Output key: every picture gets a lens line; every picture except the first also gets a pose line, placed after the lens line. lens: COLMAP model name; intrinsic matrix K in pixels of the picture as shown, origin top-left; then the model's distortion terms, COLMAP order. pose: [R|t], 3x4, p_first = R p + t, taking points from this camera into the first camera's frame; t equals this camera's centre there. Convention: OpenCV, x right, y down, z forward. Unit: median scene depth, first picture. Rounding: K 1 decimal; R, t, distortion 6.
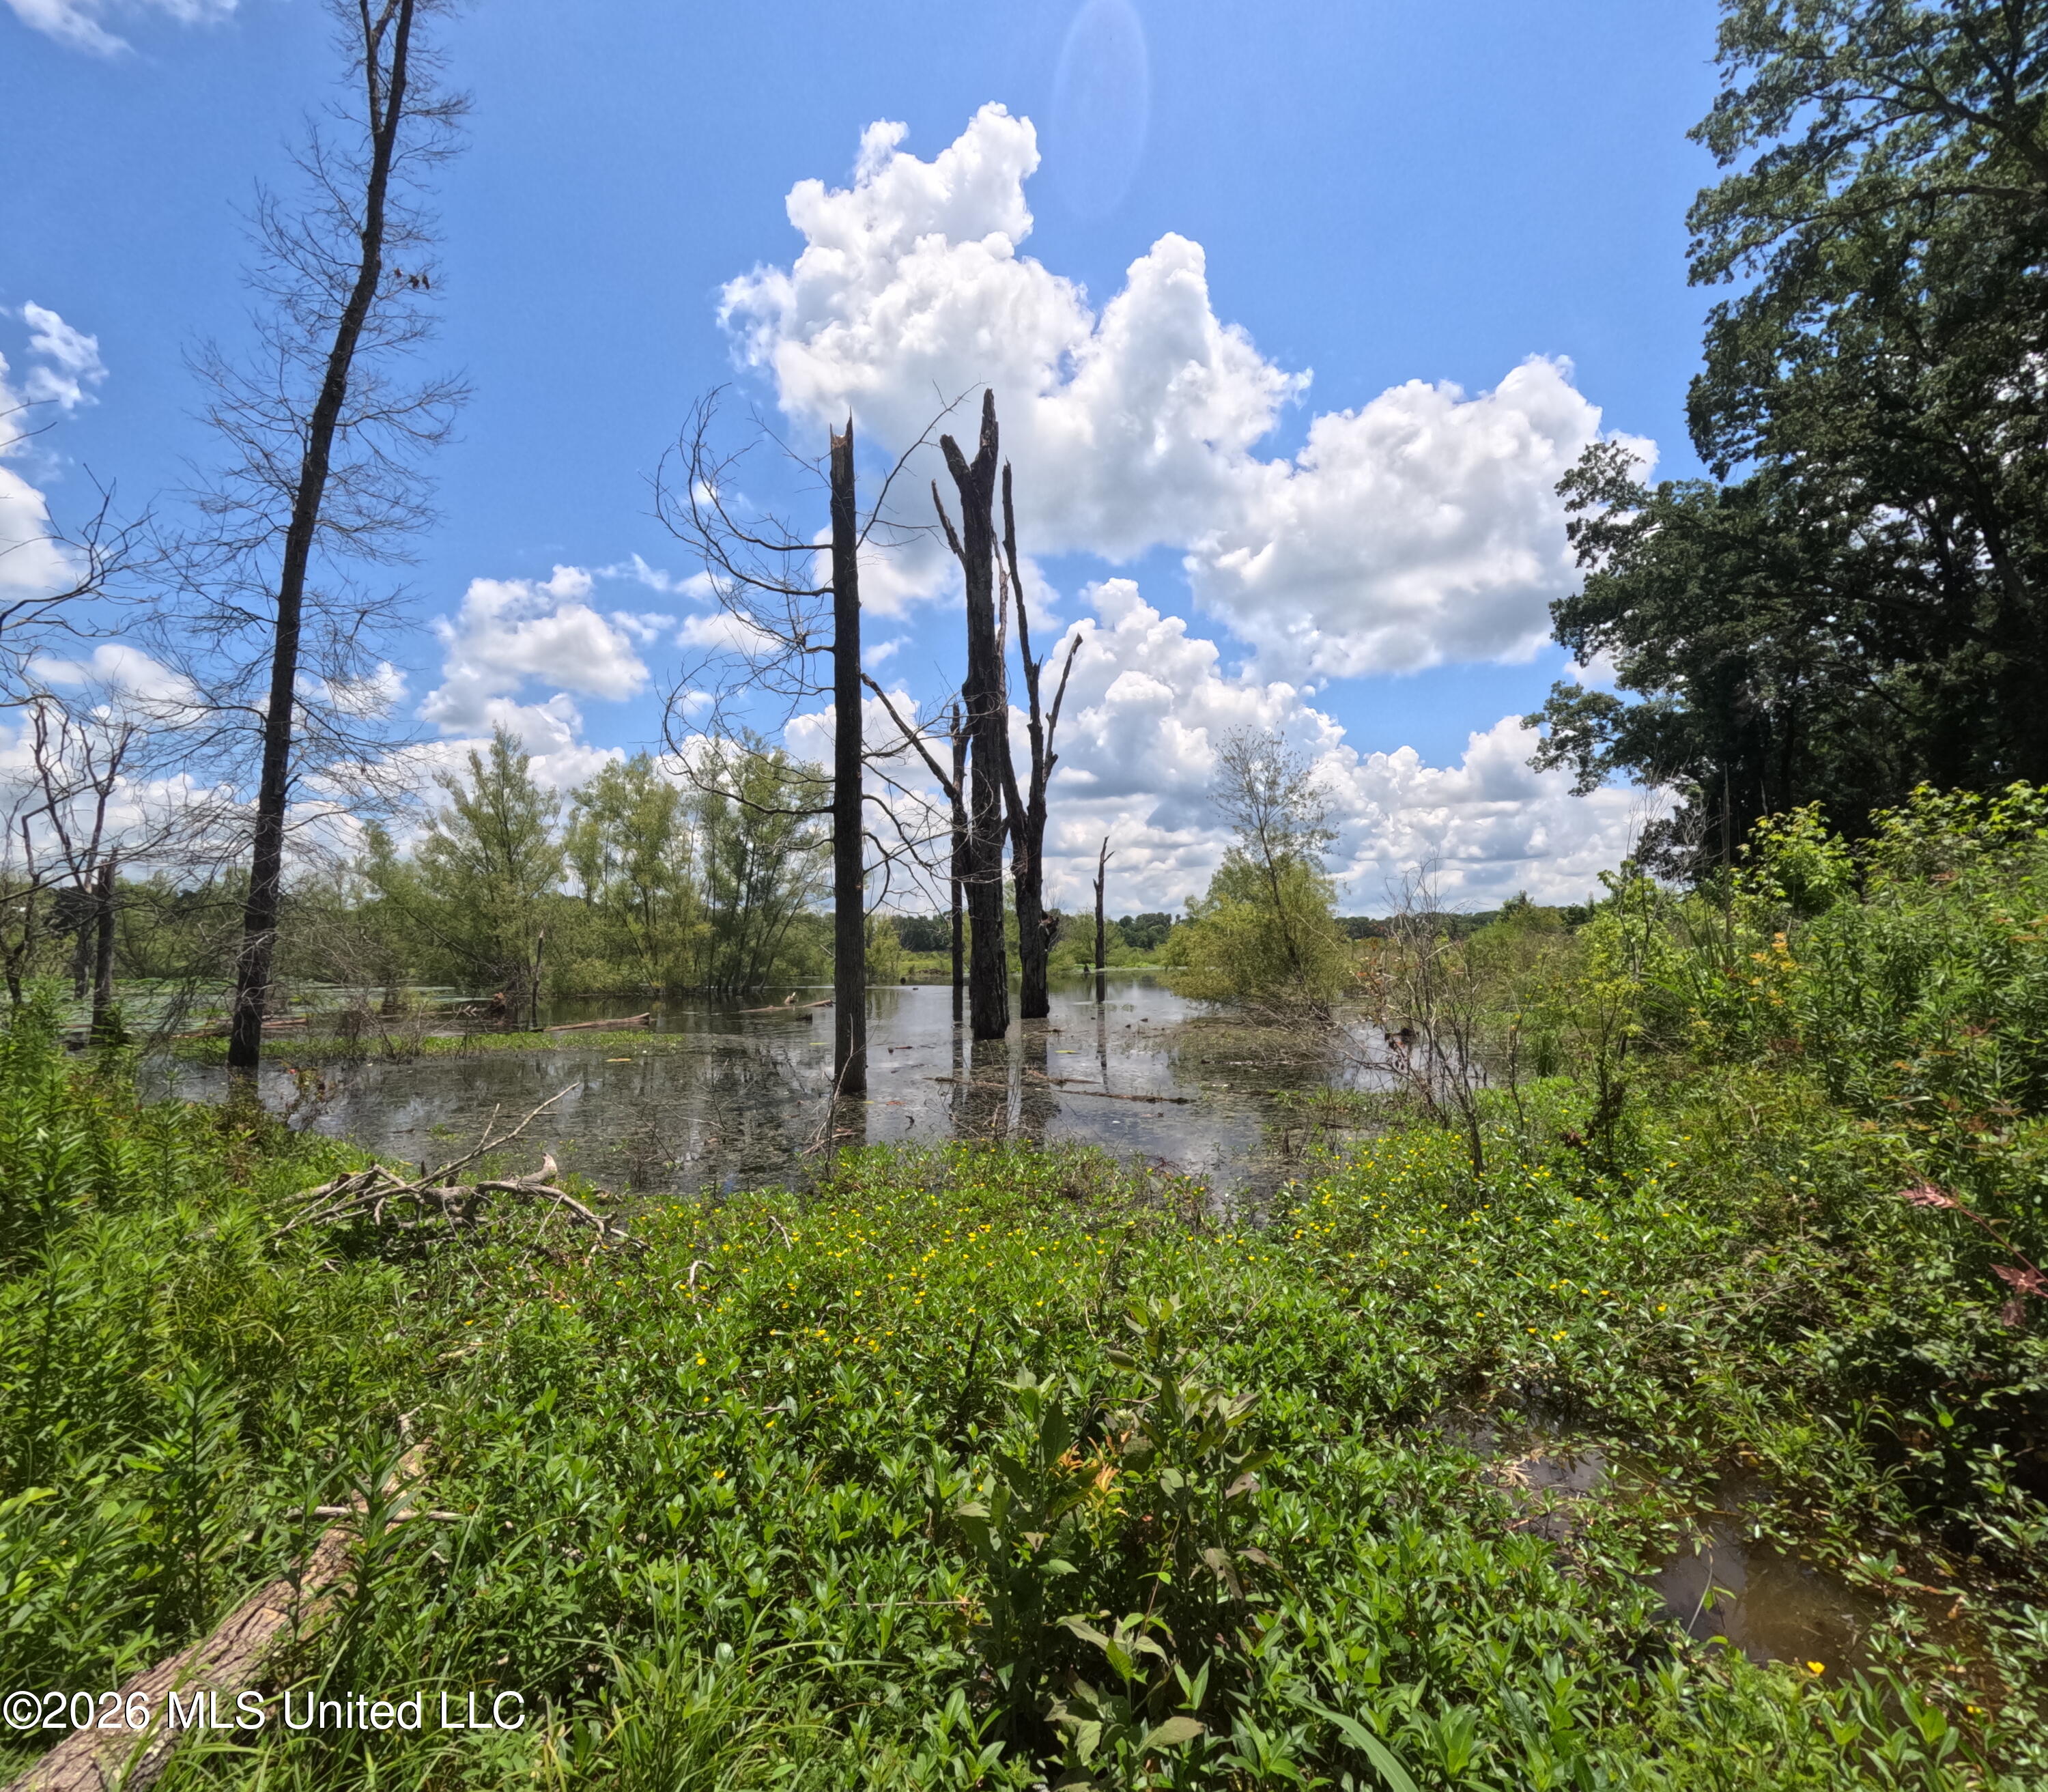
lens RADIAL K [[1009.2, 0, 1036.5], [0, 1009.2, 871.7], [0, 0, 1]] dist [0.022813, 0.000724]
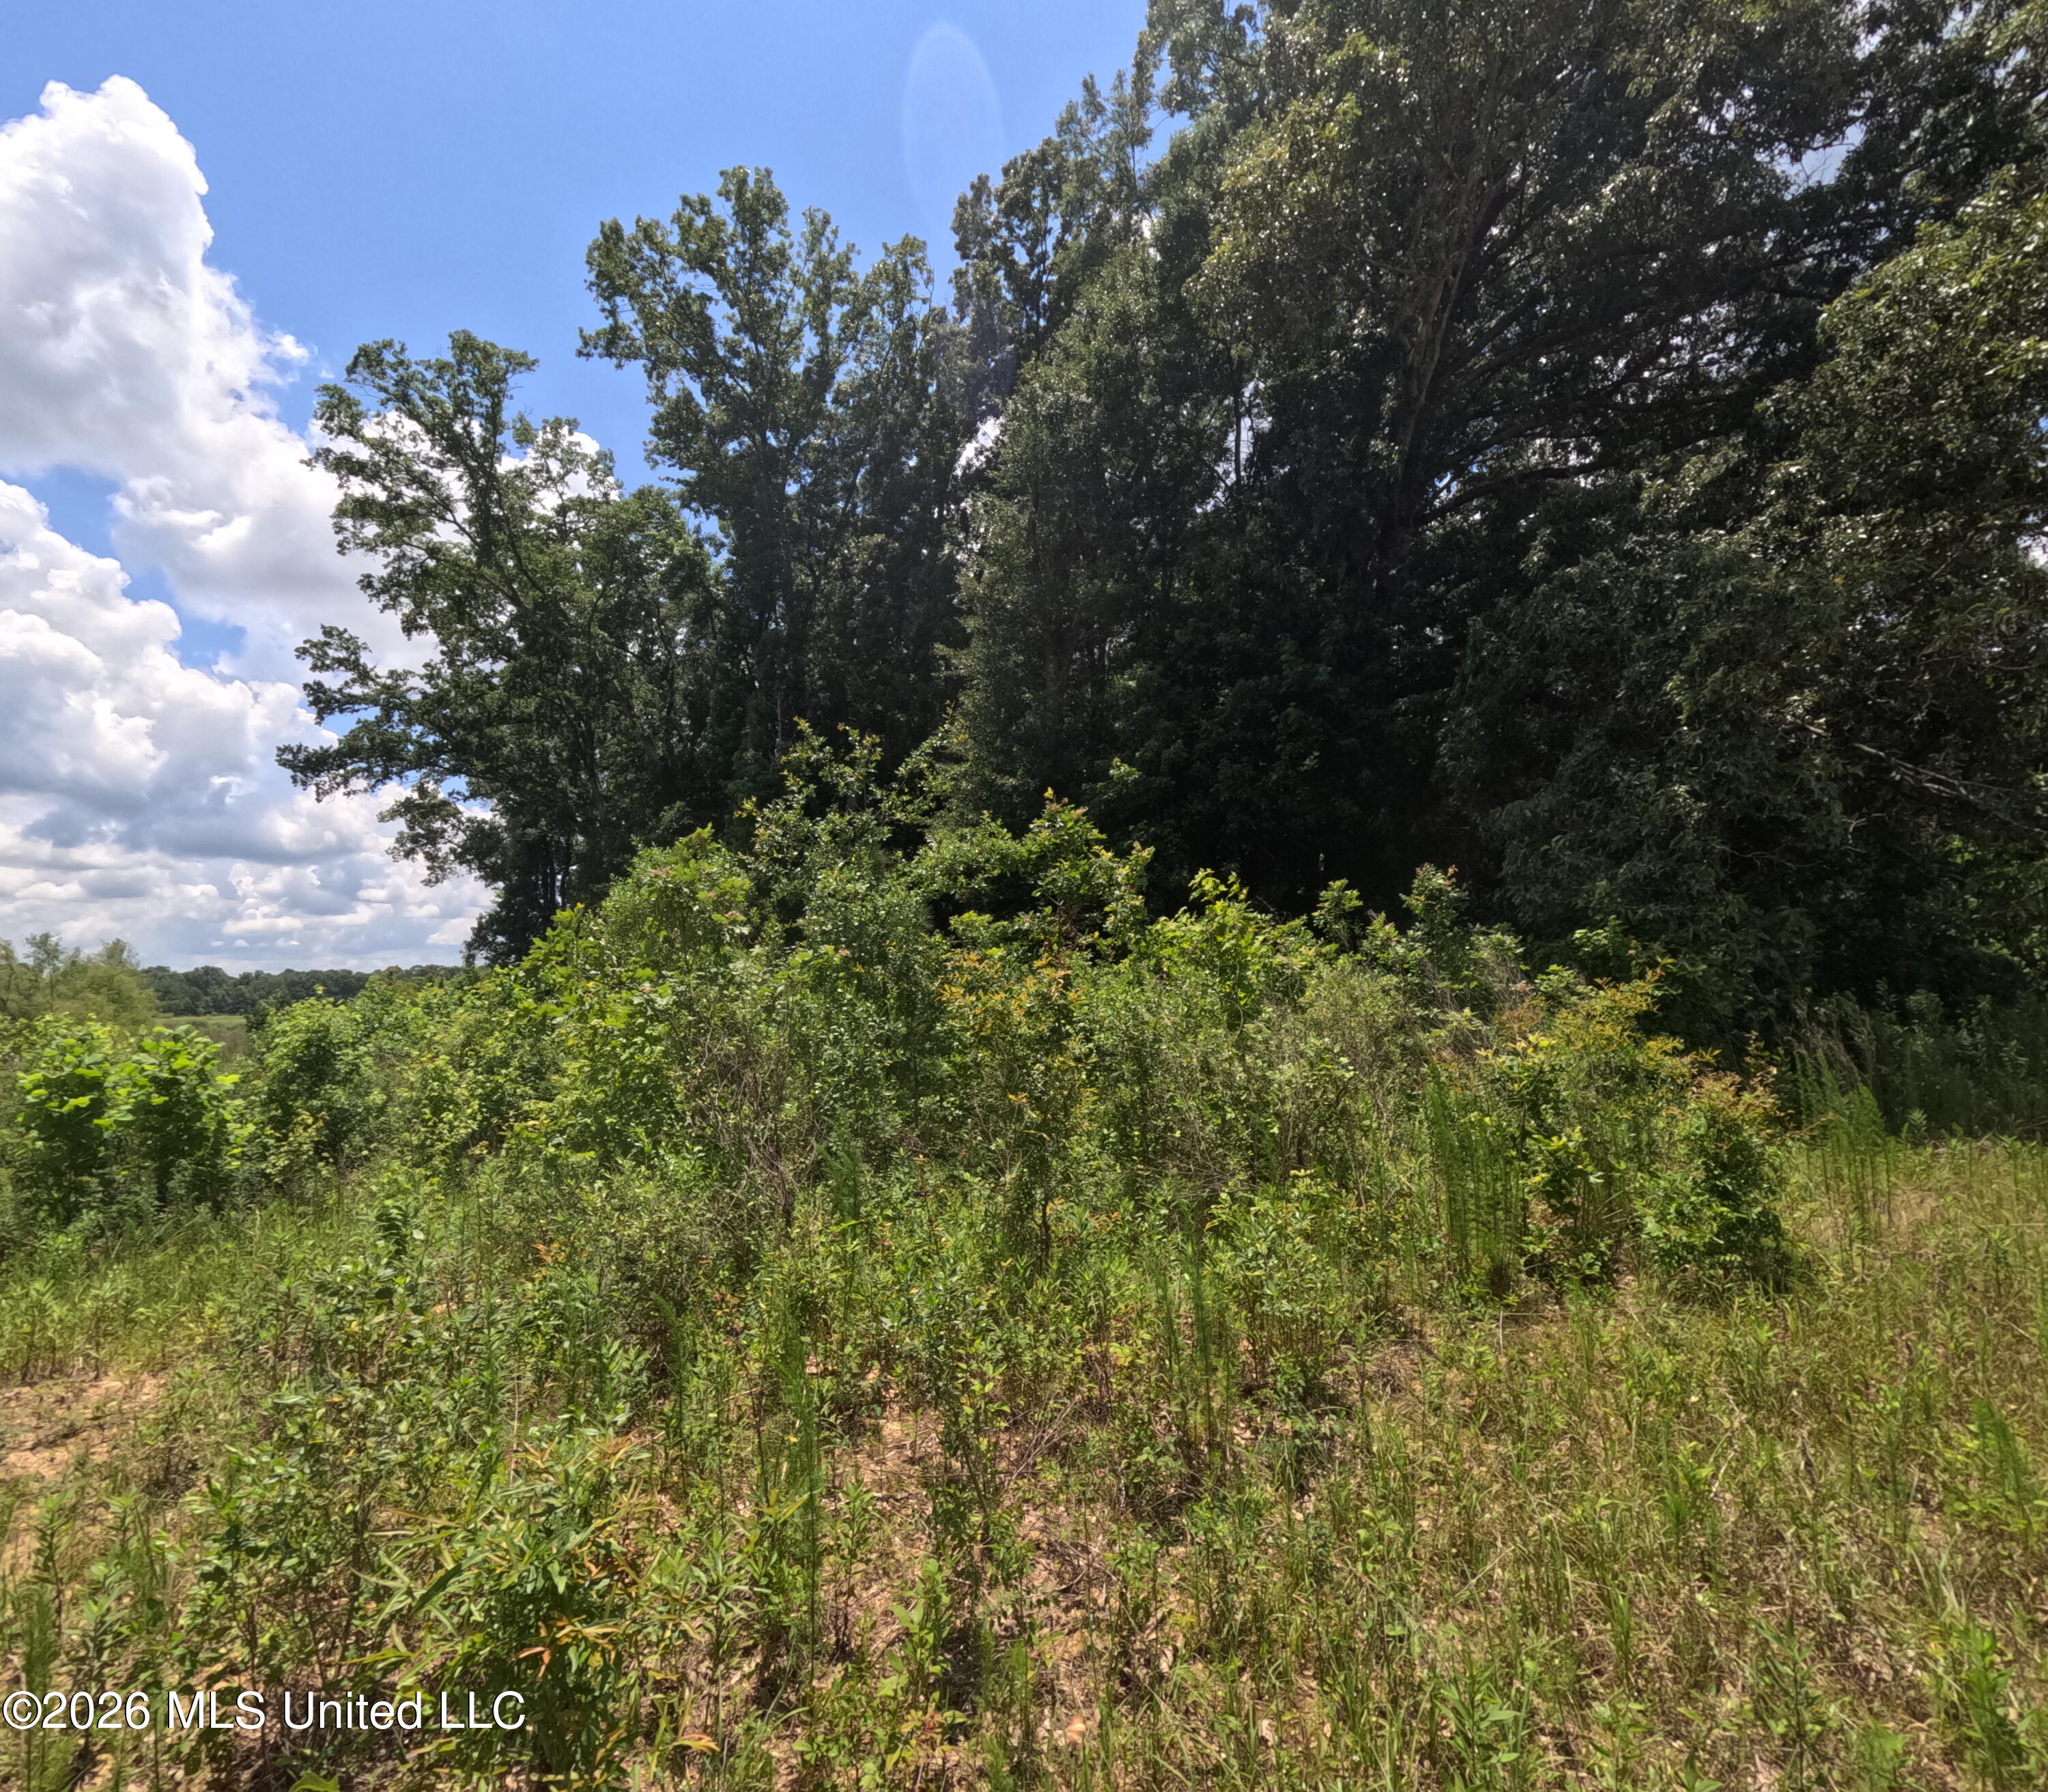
lens RADIAL K [[1009.2, 0, 1036.5], [0, 1009.2, 871.7], [0, 0, 1]] dist [0.022813, 0.000724]
pose [[0.634042, 0.073592, 0.769789, 0.090533], [-0.038594, 0.997232, -0.063547, -0.044925], [-0.772335, 0.010583, 0.635127, -0.233191]]
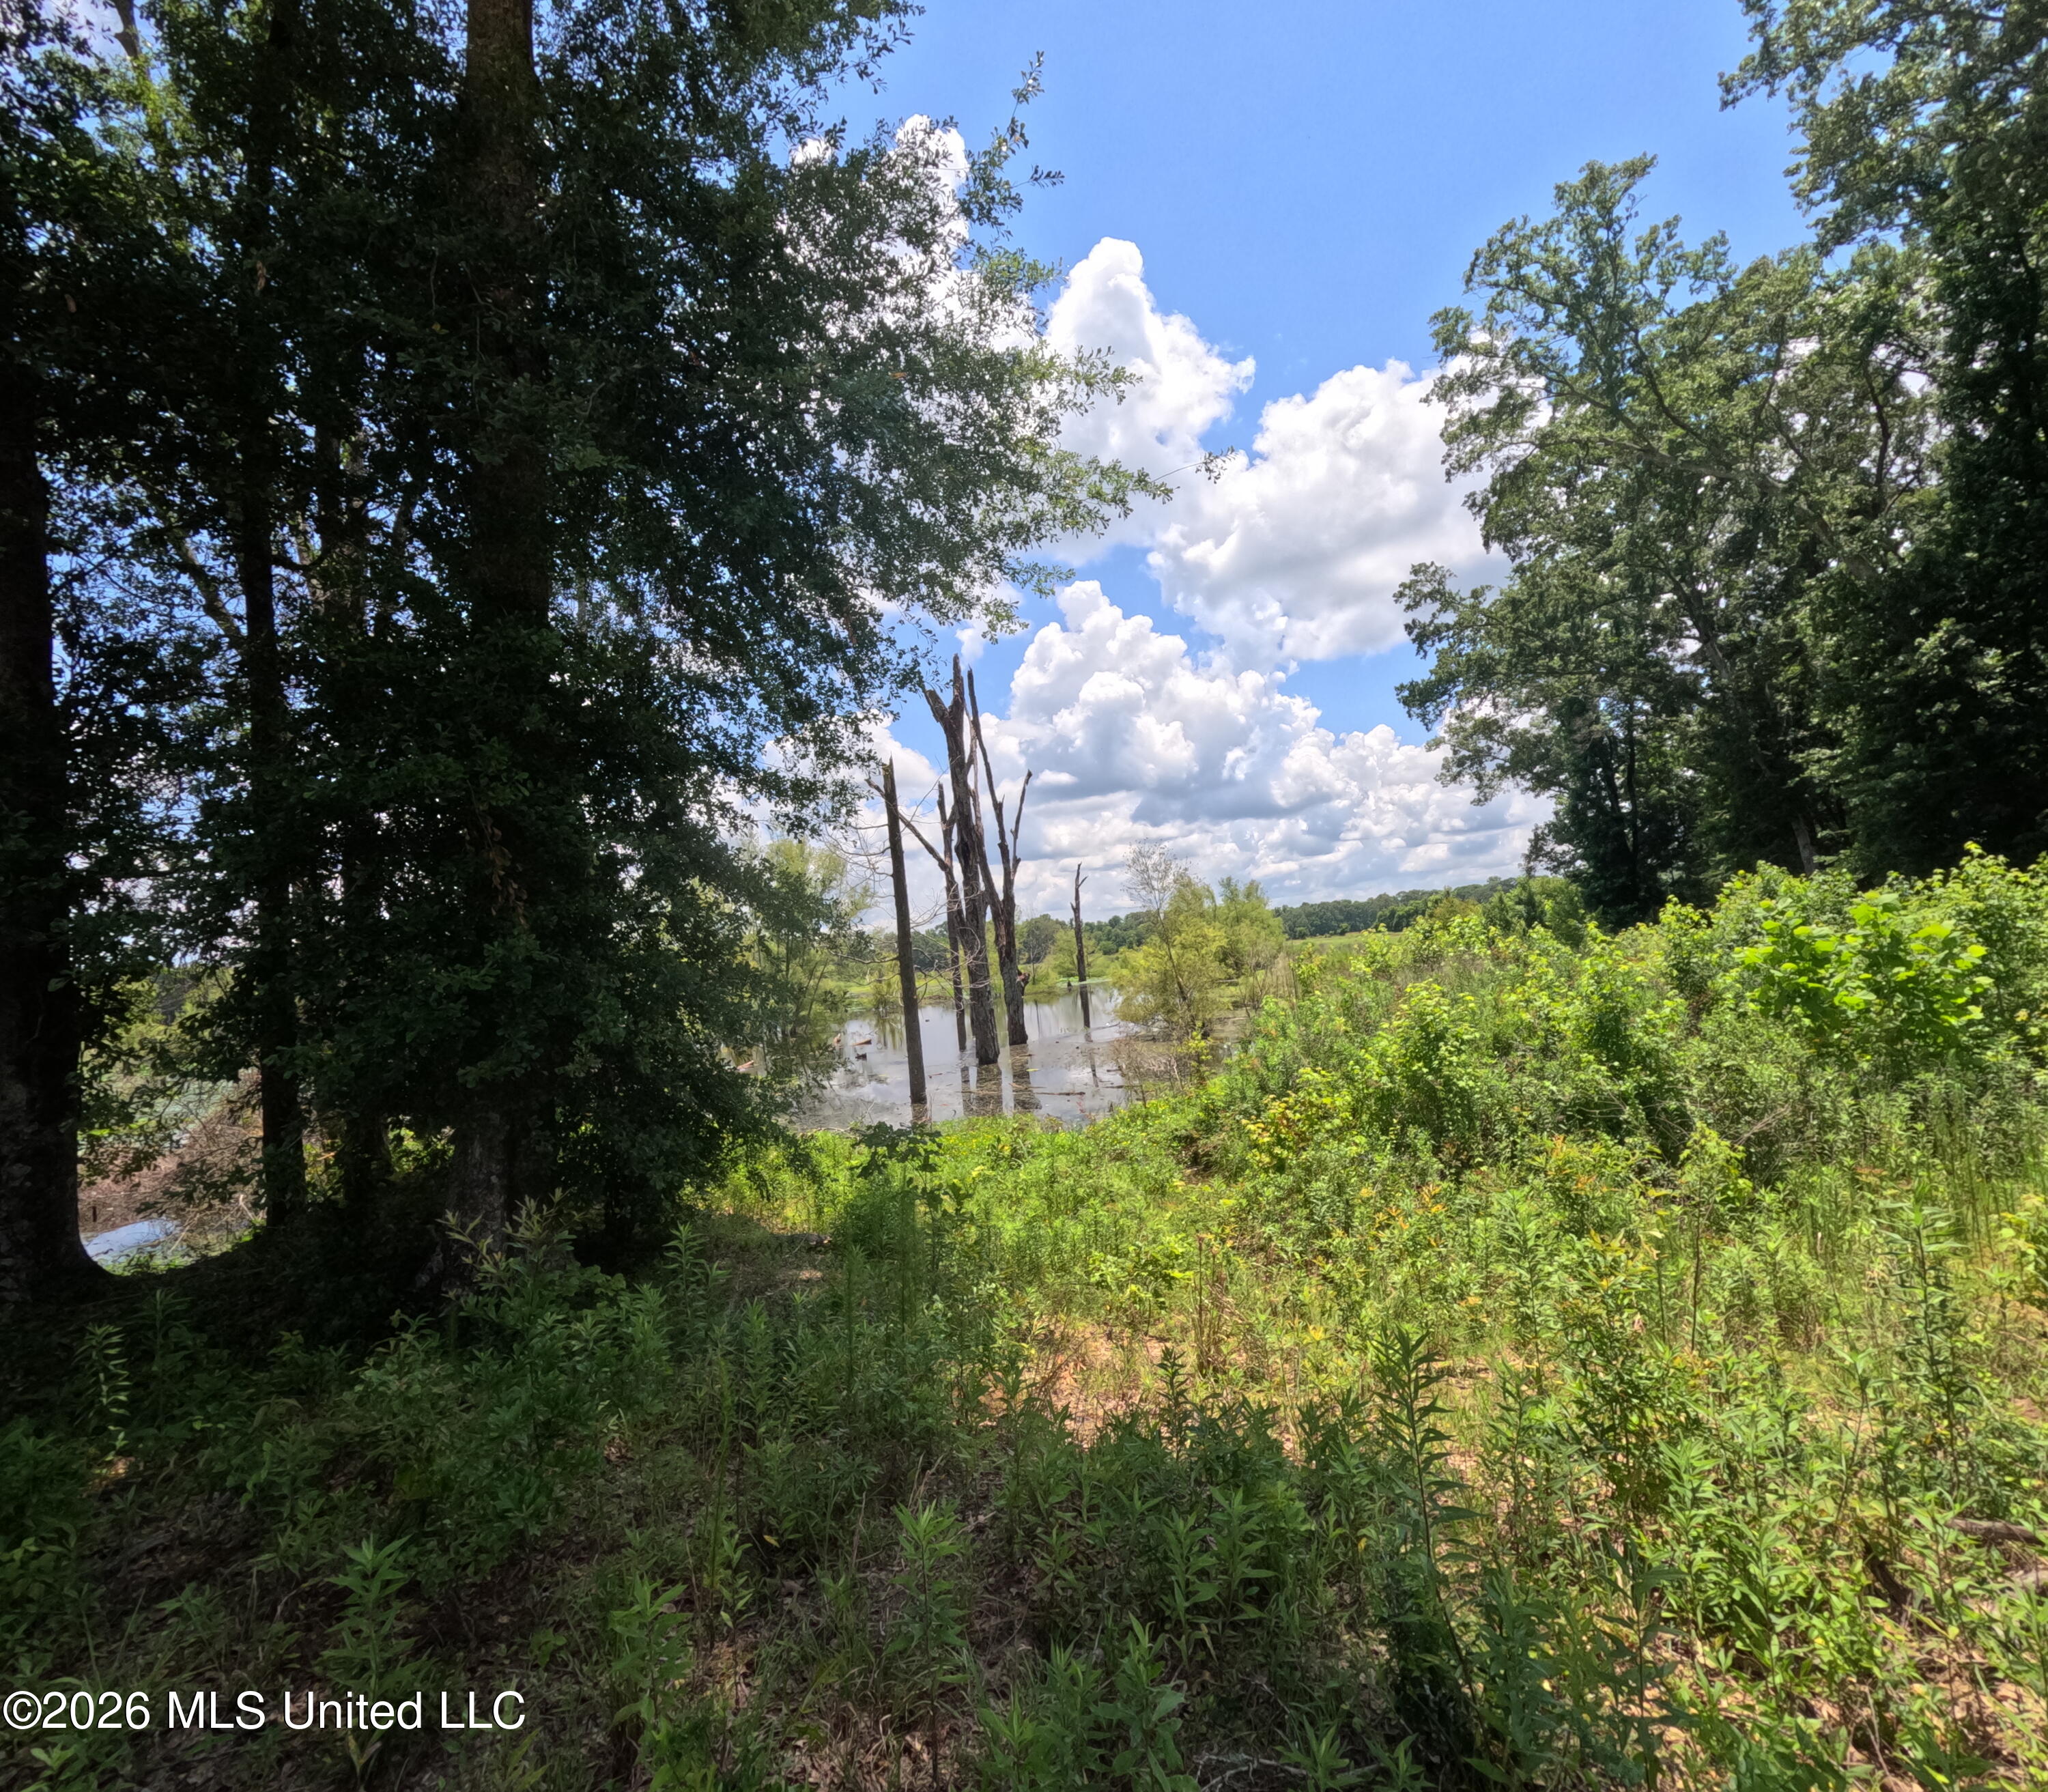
lens RADIAL K [[1019.7, 0, 1024.0], [0, 1019.7, 896.0], [0, 0, 1]] dist [0.021146, 0.000460]
pose [[0.997043, -0.076824, -0.001794, 0.009374], [0.076845, 0.996816, 0.021284, -0.035694], [0.000153, -0.021359, 0.999772, -0.170932]]
